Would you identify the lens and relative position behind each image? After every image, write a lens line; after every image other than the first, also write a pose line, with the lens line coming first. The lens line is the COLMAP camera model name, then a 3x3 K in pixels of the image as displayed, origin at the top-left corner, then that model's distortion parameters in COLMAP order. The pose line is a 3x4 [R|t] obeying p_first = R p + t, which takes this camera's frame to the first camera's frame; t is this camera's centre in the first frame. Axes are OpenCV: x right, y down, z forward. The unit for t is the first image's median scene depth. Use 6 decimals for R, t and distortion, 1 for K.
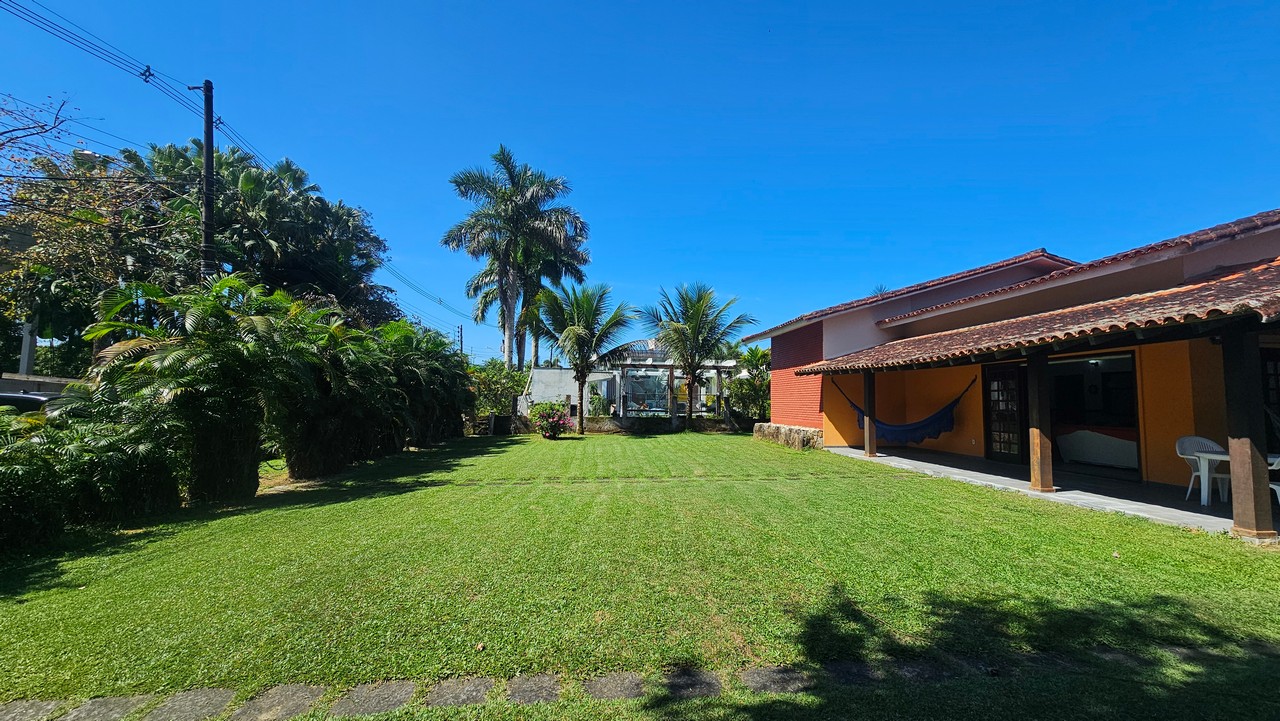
lens RADIAL K [[520.2, 0, 639.2], [0, 520.2, 360.1], [0, 0, 1]] dist [-0.000637, -0.000171]
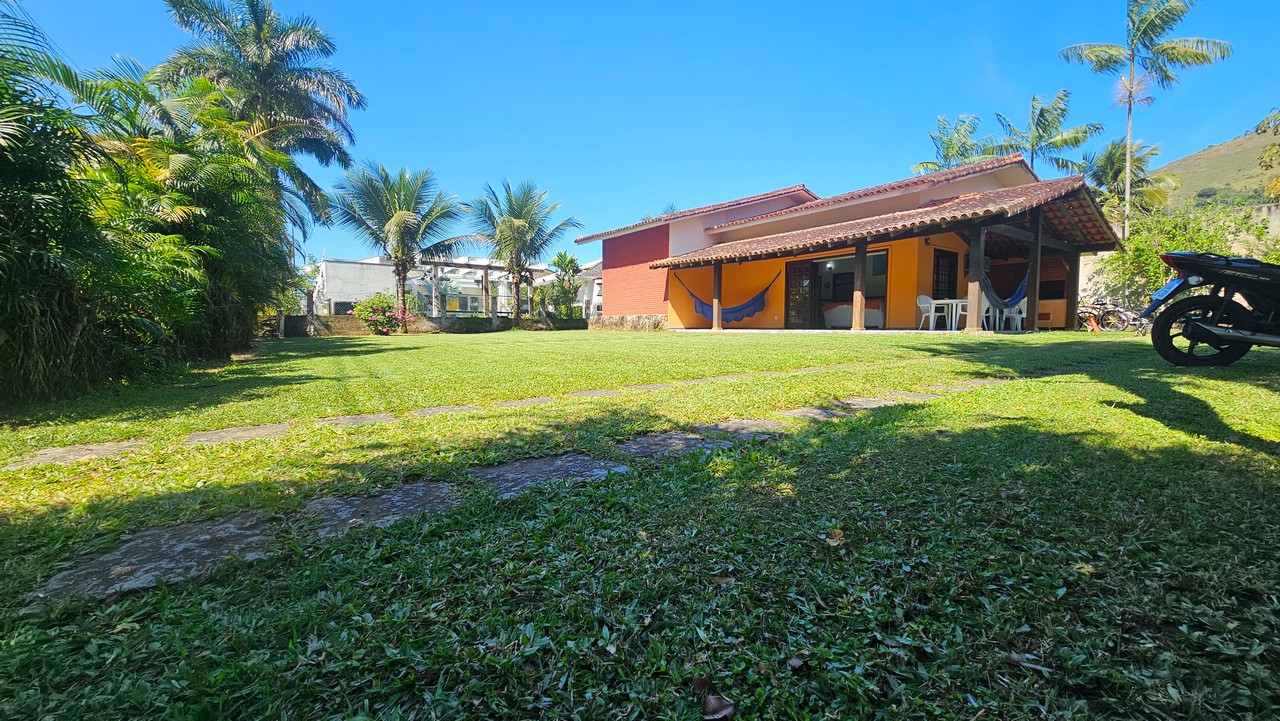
lens RADIAL K [[520.2, 0, 639.2], [0, 520.2, 360.1], [0, 0, 1]] dist [-0.000637, -0.000171]
pose [[0.859962, -0.045594, 0.508318, -0.303612], [-0.028353, 0.990195, 0.136784, 0.067515], [-0.509570, -0.132042, 0.850237, -0.020340]]
